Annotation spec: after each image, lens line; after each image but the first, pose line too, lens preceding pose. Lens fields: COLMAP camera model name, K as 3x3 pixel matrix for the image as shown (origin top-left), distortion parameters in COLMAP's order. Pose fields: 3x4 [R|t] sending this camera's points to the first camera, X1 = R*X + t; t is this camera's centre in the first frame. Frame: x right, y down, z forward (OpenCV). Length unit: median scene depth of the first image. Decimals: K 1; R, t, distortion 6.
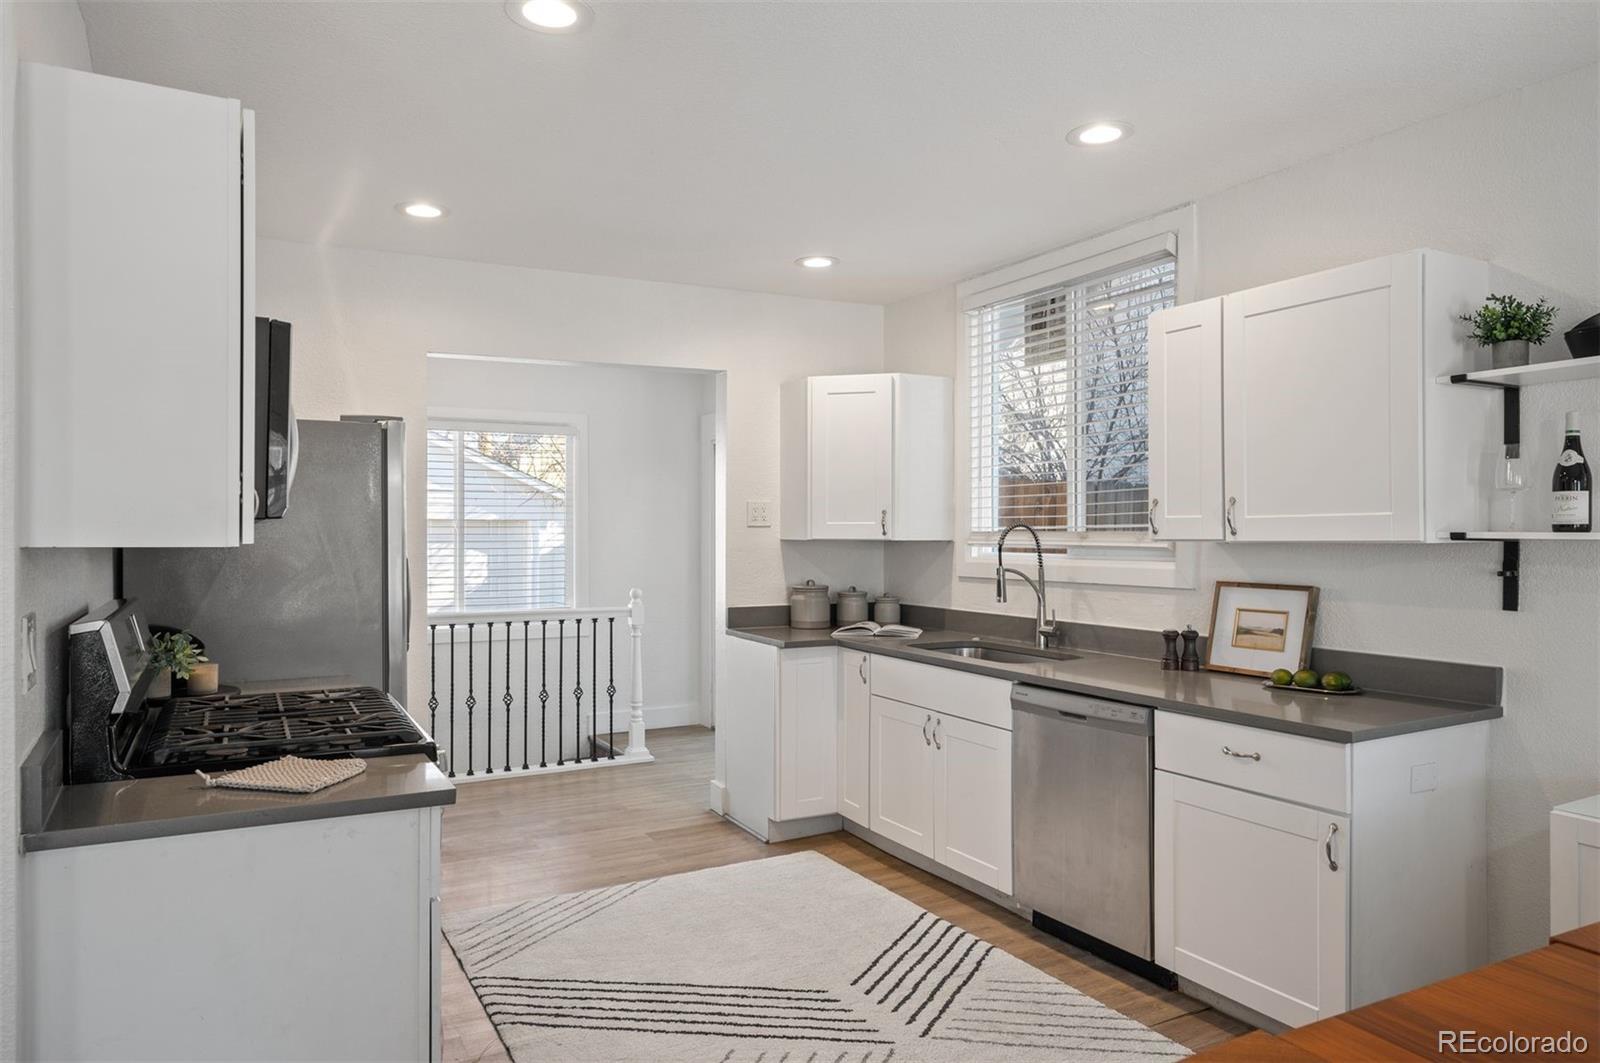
lens RADIAL K [[1058.5, 0, 788.7], [0, 1058.5, 544.3], [0, 0, 1]] dist [-0.001994, -0.003840]
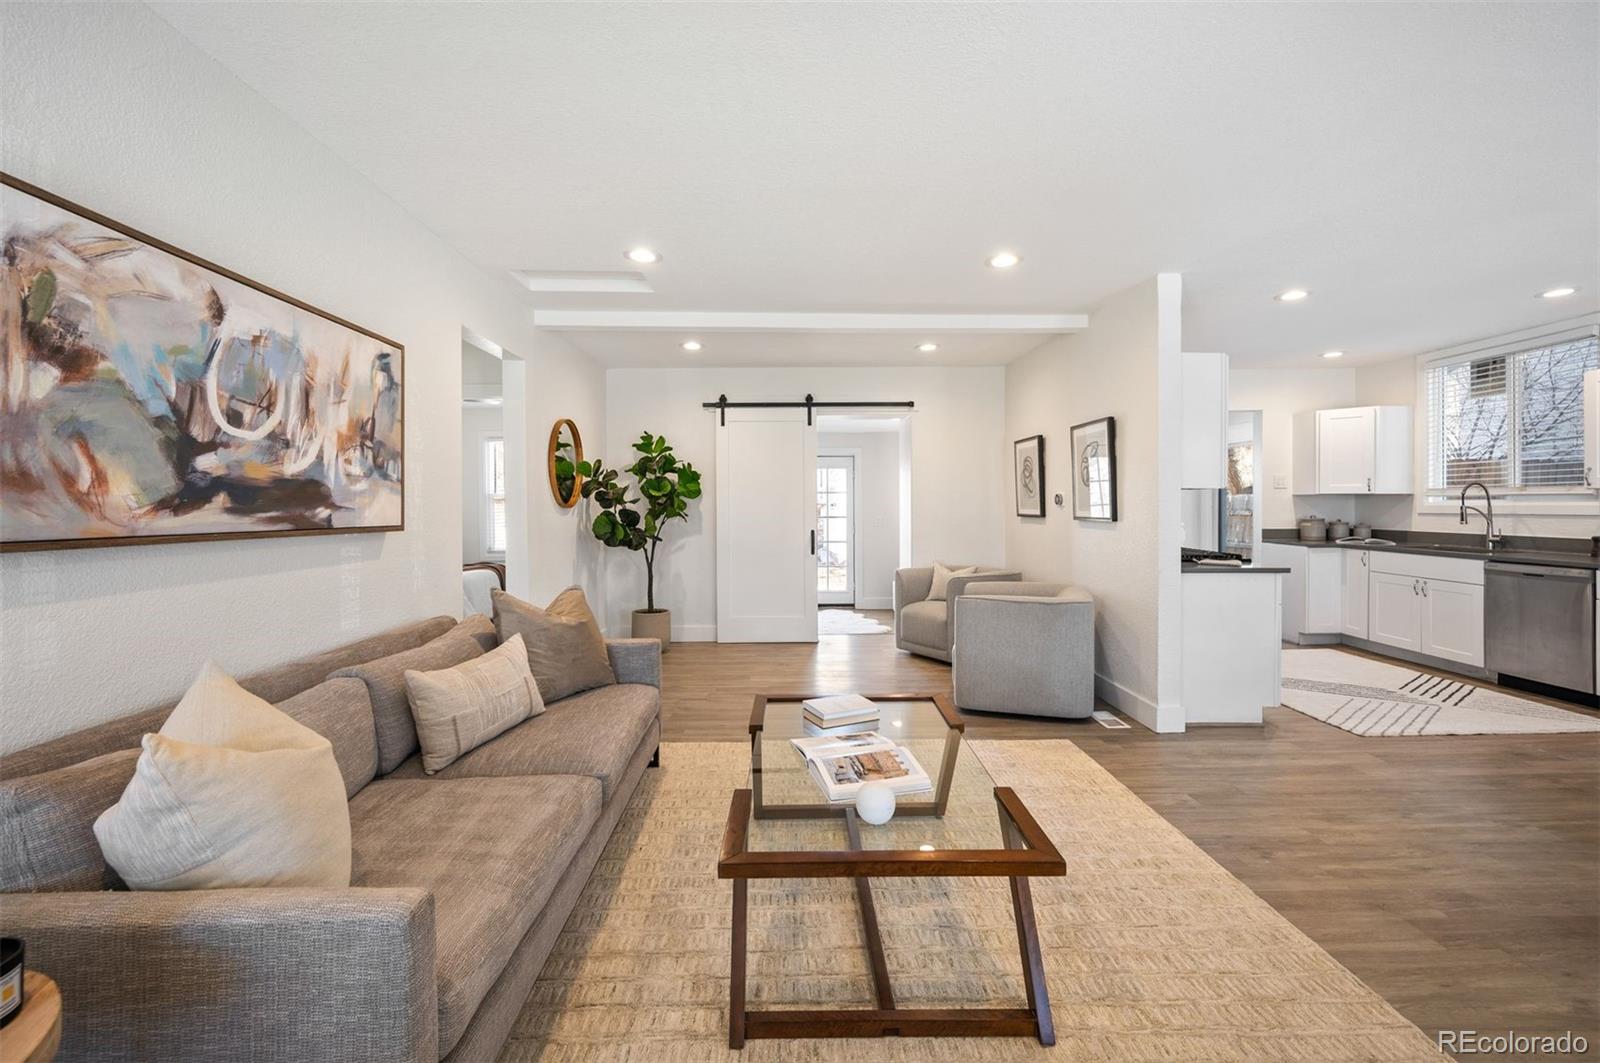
lens RADIAL K [[687.4, 0, 763.1], [0, 687.4, 510.1], [0, 0, 1]] dist [-0.001419, 0.000854]
pose [[0.890499, 0.001523, -0.454982, -0.364088], [-0.002627, 0.999995, -0.001793, 0.034719], [0.454977, 0.002791, 0.890499, -0.689722]]
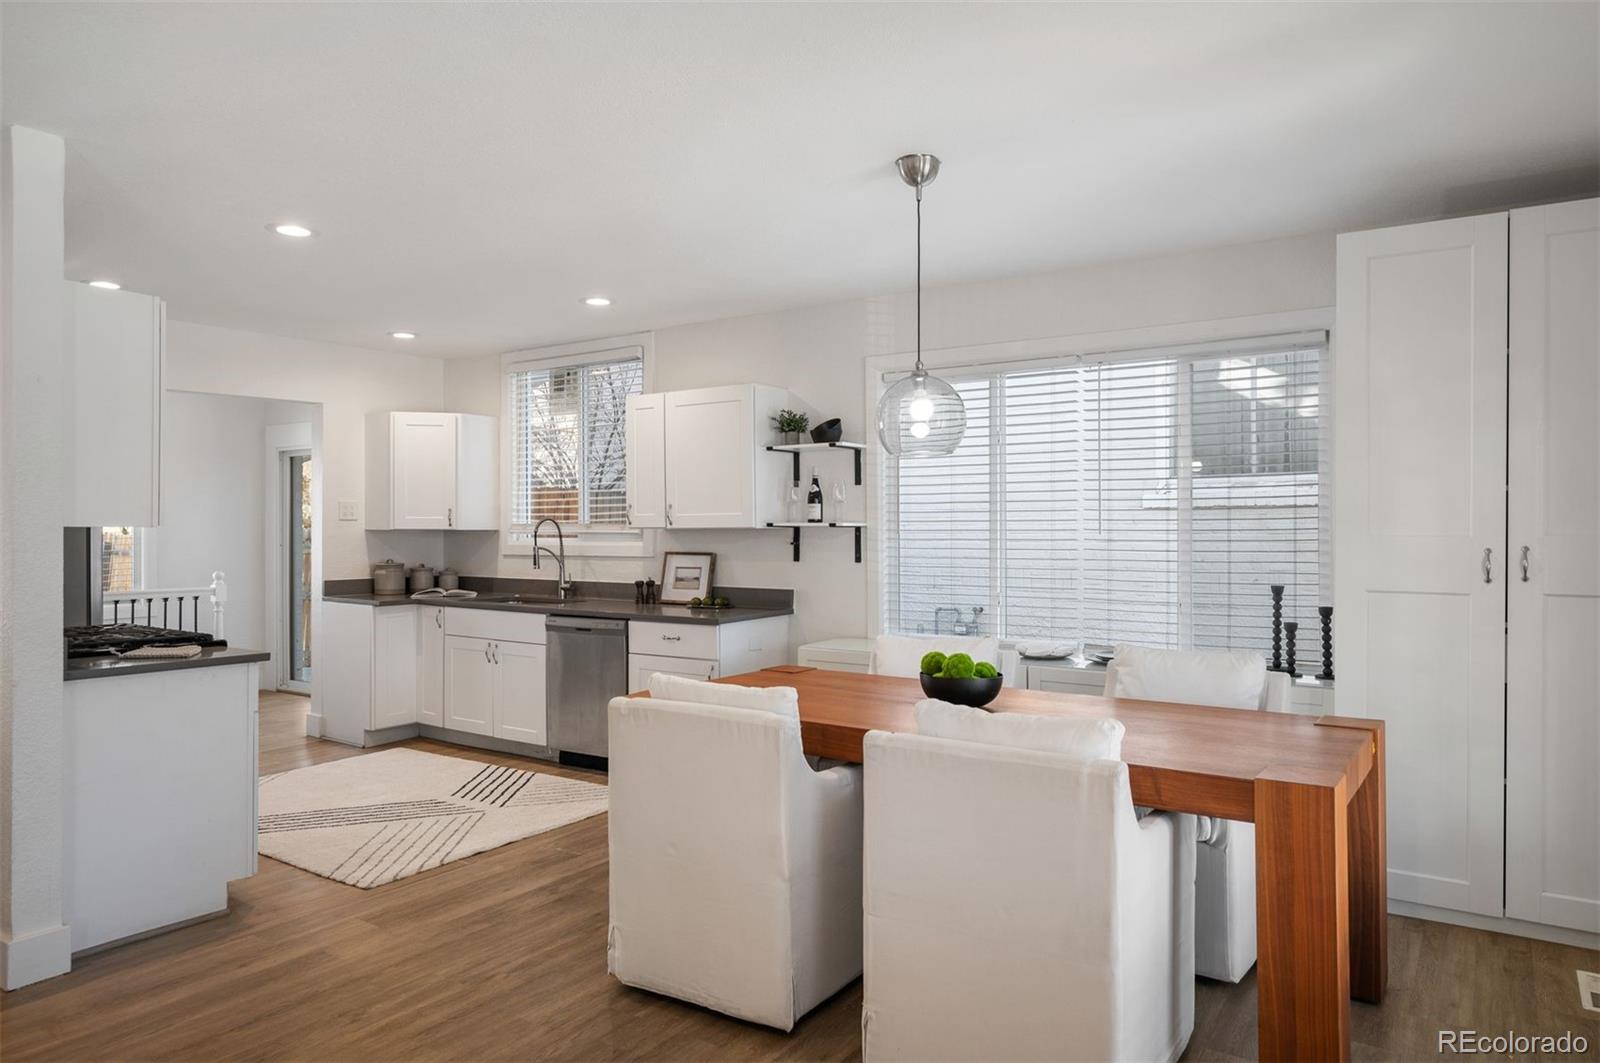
lens RADIAL K [[1058.5, 0, 854.0], [0, 1058.5, 525.4], [0, 0, 1]] dist [-0.001994, -0.003840]
pose [[0.867787, 0.001416, 0.496935, -0.166197], [0.006307, 0.999884, -0.013863, 0.015245], [-0.496897, 0.015164, 0.867677, -0.579254]]
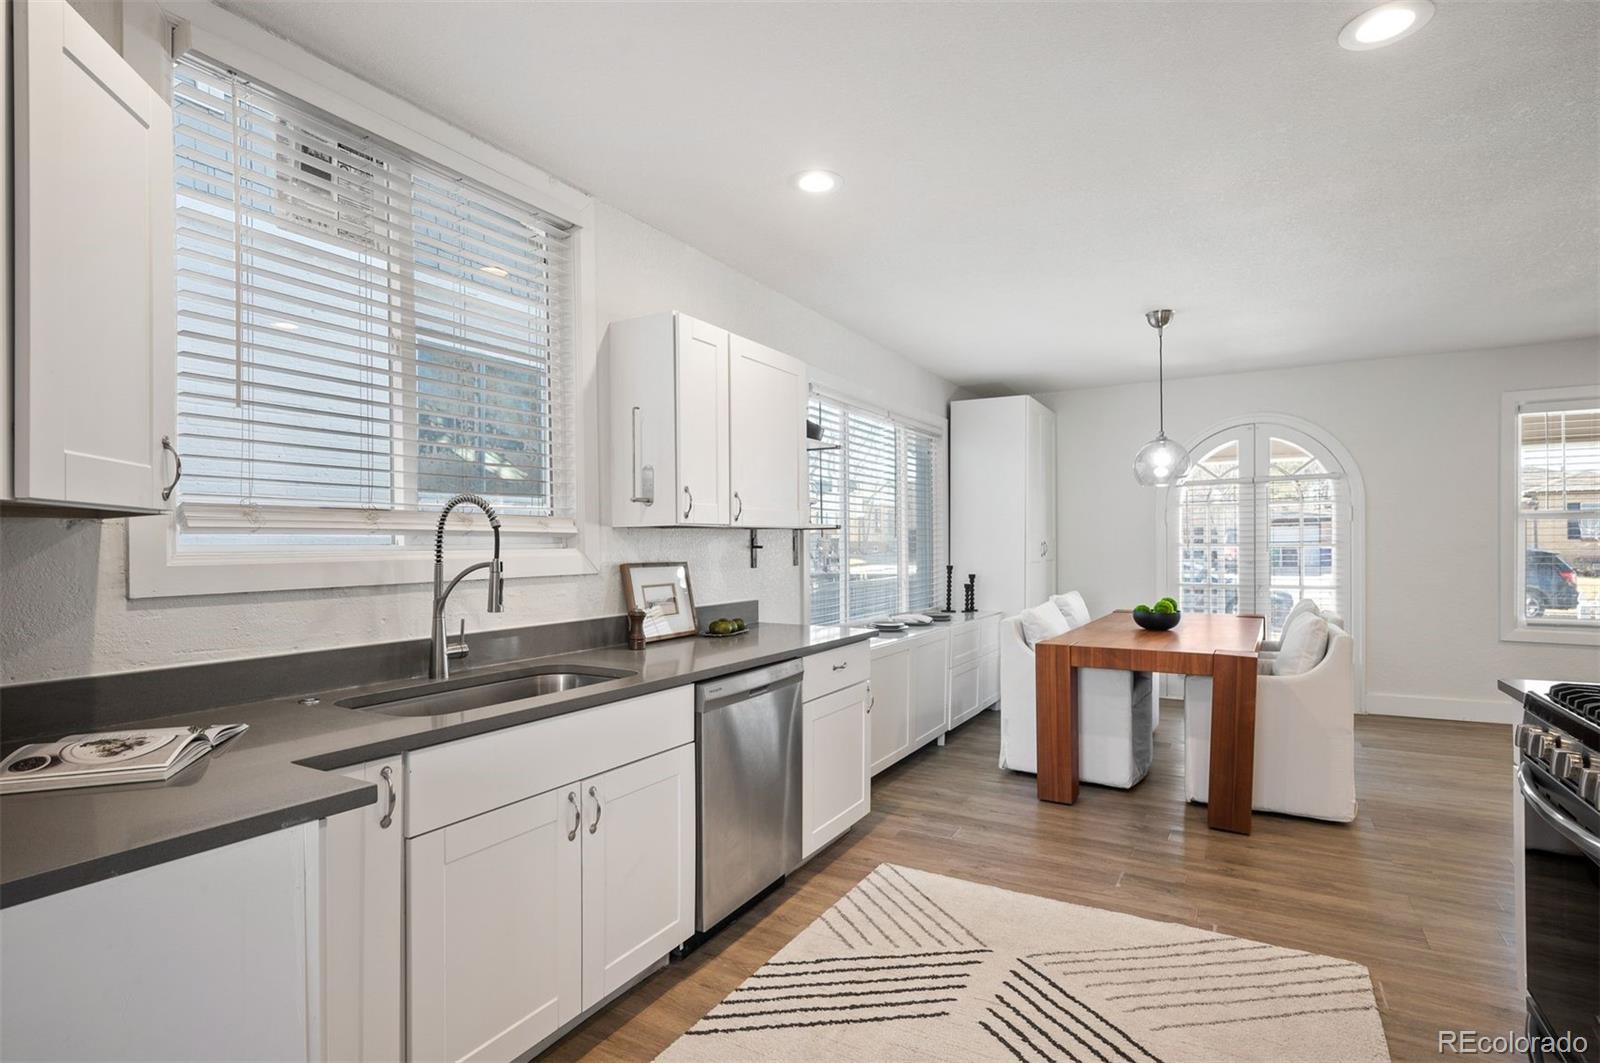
lens RADIAL K [[732.0, 0, 861.4], [0, 732.0, 545.8], [0, 0, 1]] dist [0.002147, 0.000292]
pose [[-0.544085, 0.005437, 0.839013, -0.320315], [0.019952, 0.999780, 0.006460, 0.014241], [-0.838793, 0.020254, -0.544073, 1.060606]]
